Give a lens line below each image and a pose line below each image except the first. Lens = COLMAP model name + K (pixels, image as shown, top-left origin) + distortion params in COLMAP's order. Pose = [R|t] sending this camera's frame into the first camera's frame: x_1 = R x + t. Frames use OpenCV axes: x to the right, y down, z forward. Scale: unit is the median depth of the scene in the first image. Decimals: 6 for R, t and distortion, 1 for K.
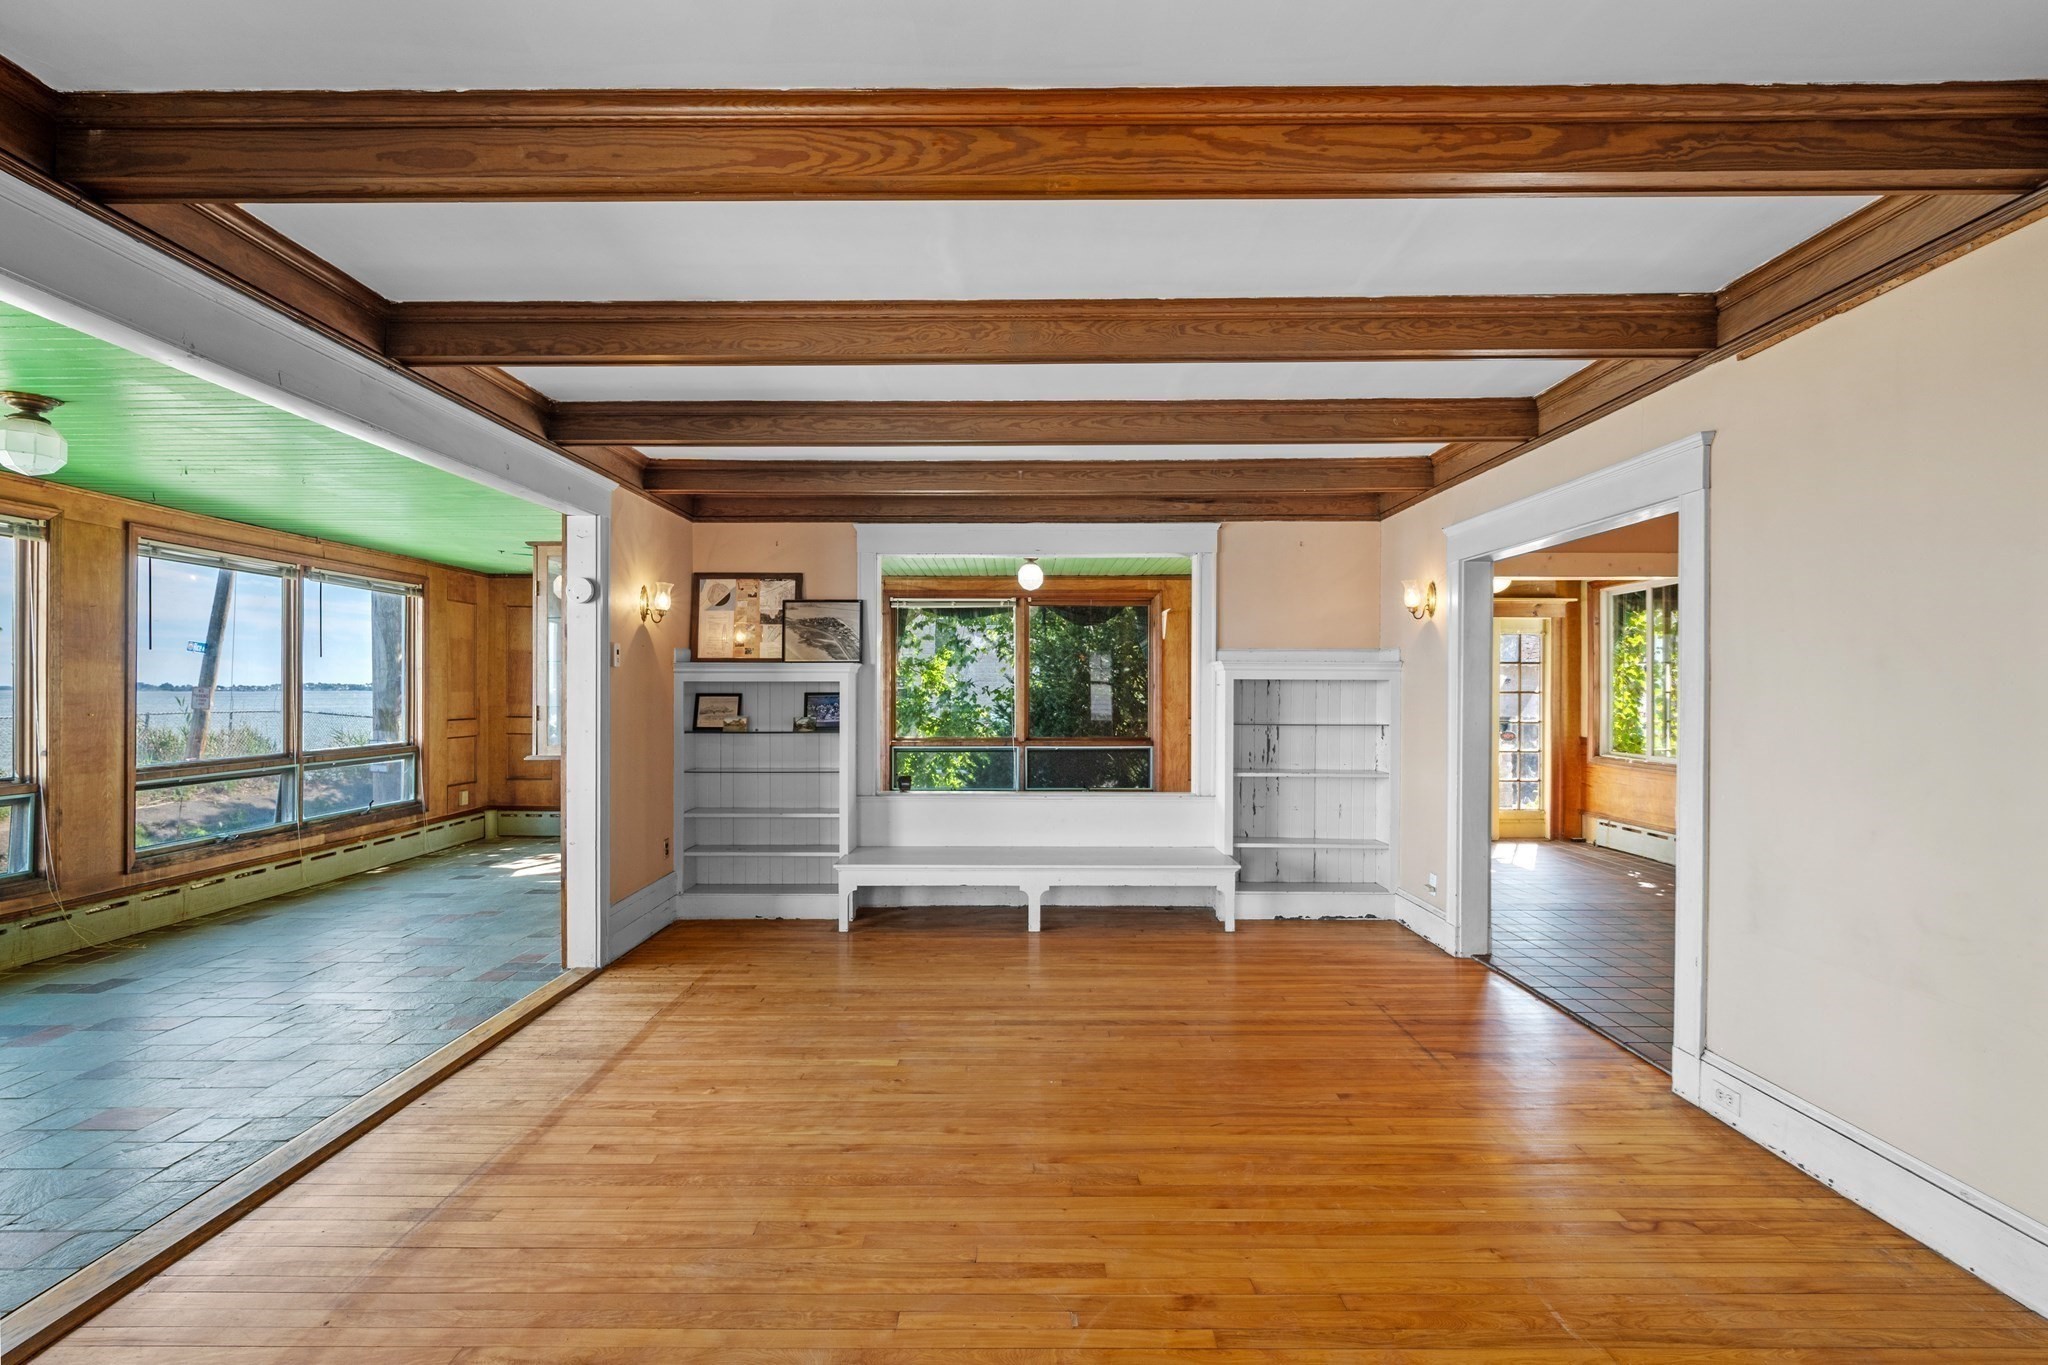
lens RADIAL K [[907.8, 0, 1021.5], [0, 907.8, 703.3], [0, 0, 1]] dist [-0.000110, 0.000032]
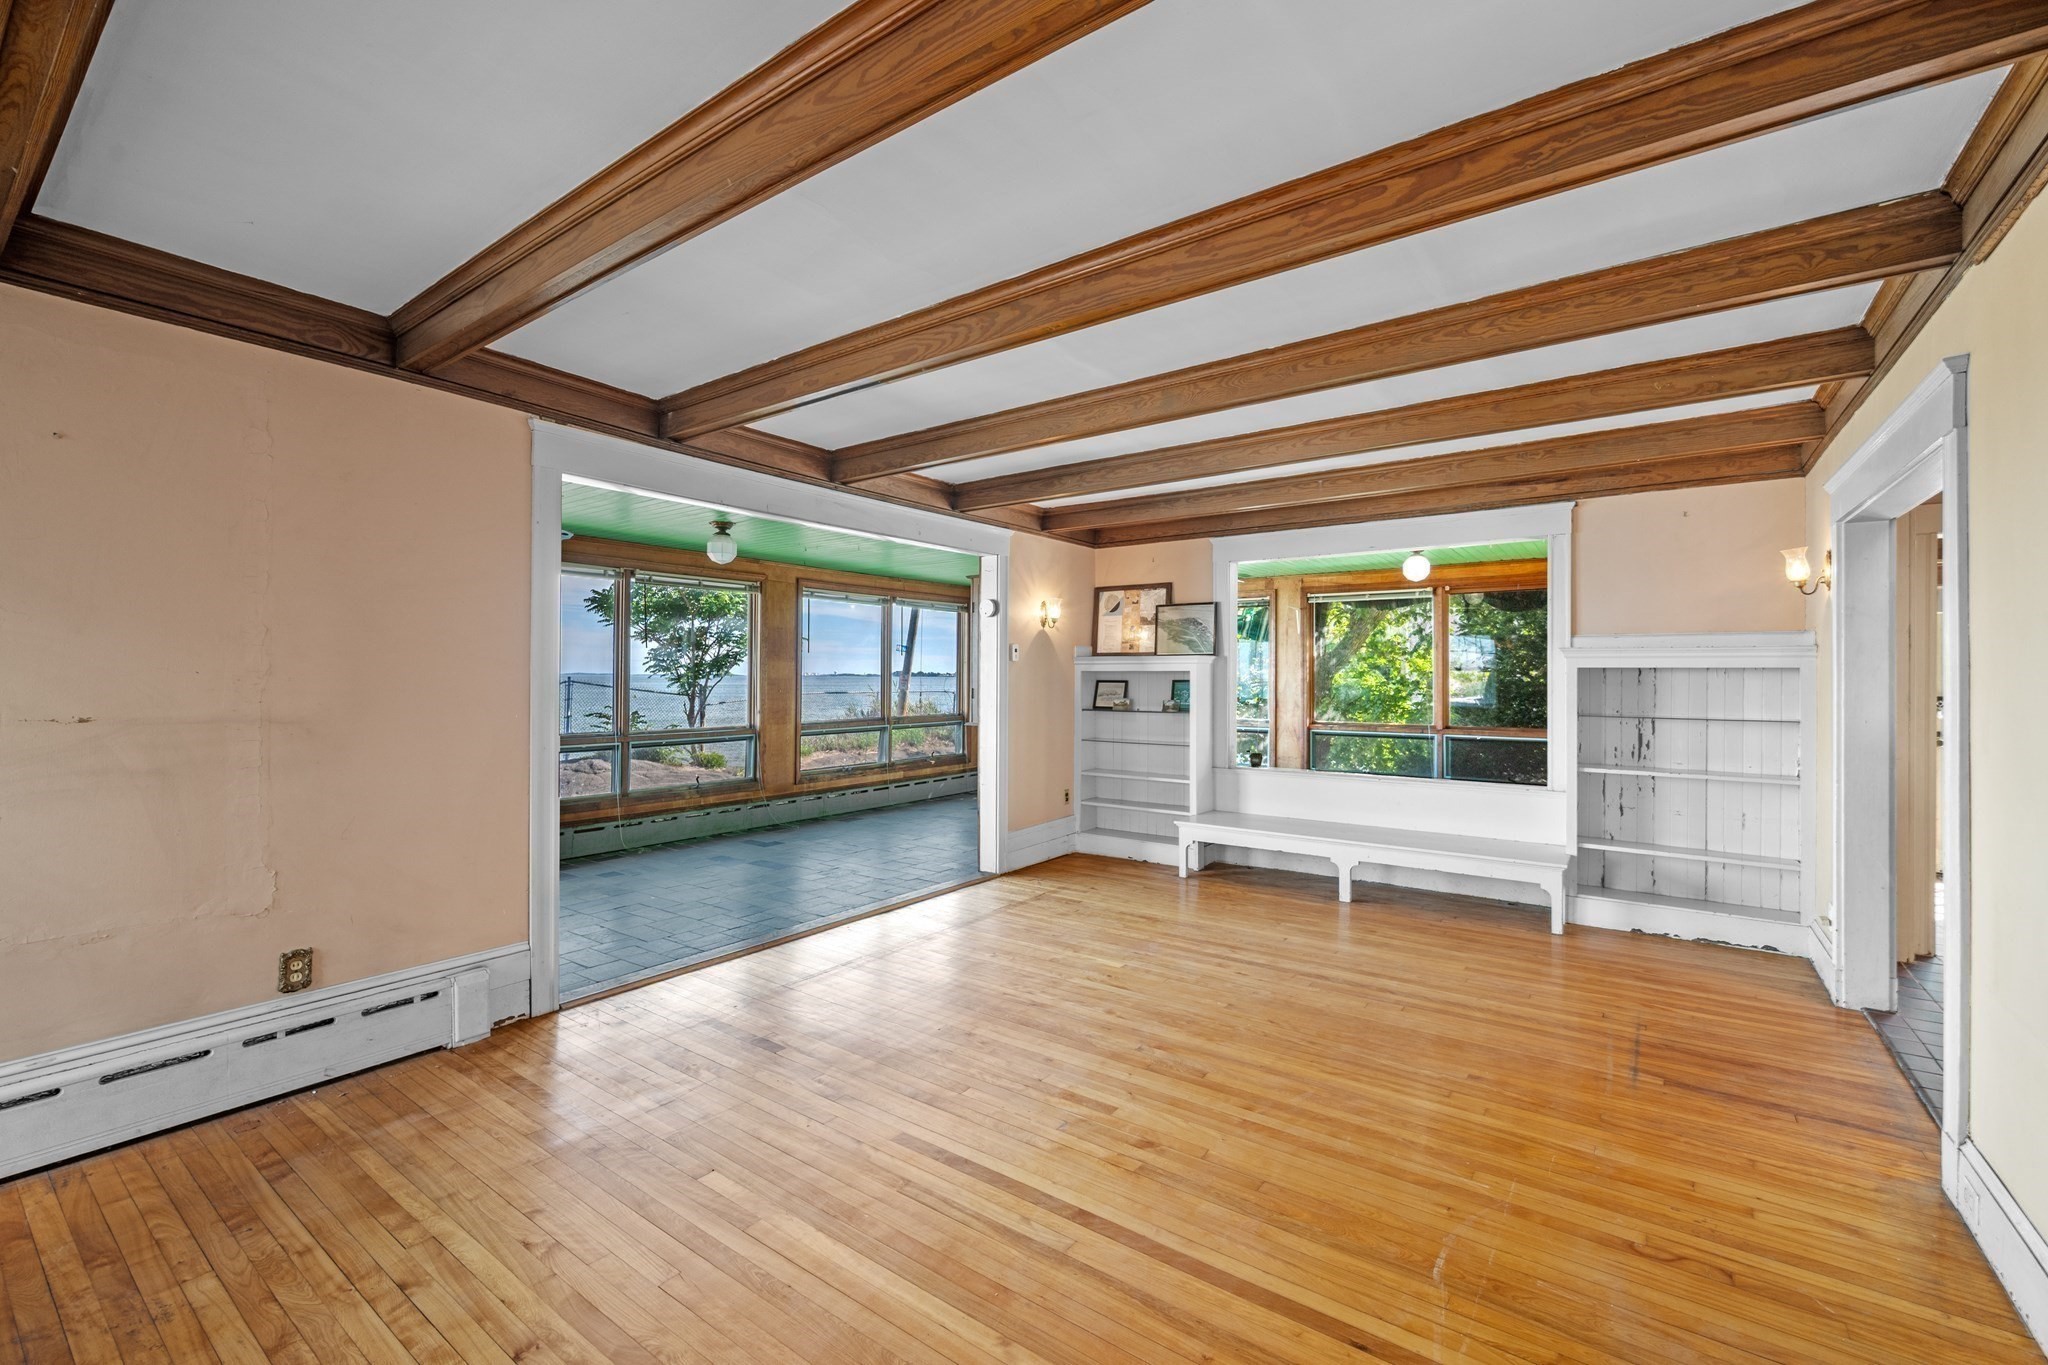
lens RADIAL K [[835.1, 0, 1024.0], [0, 835.1, 682.5], [0, 0, 1]] dist [-0.001808, -0.000216]
pose [[0.814929, 0.005762, -0.579533, 0.277228], [-0.010750, 0.999929, -0.005173, -0.000546], [0.579462, 0.010446, 0.814932, -0.035623]]
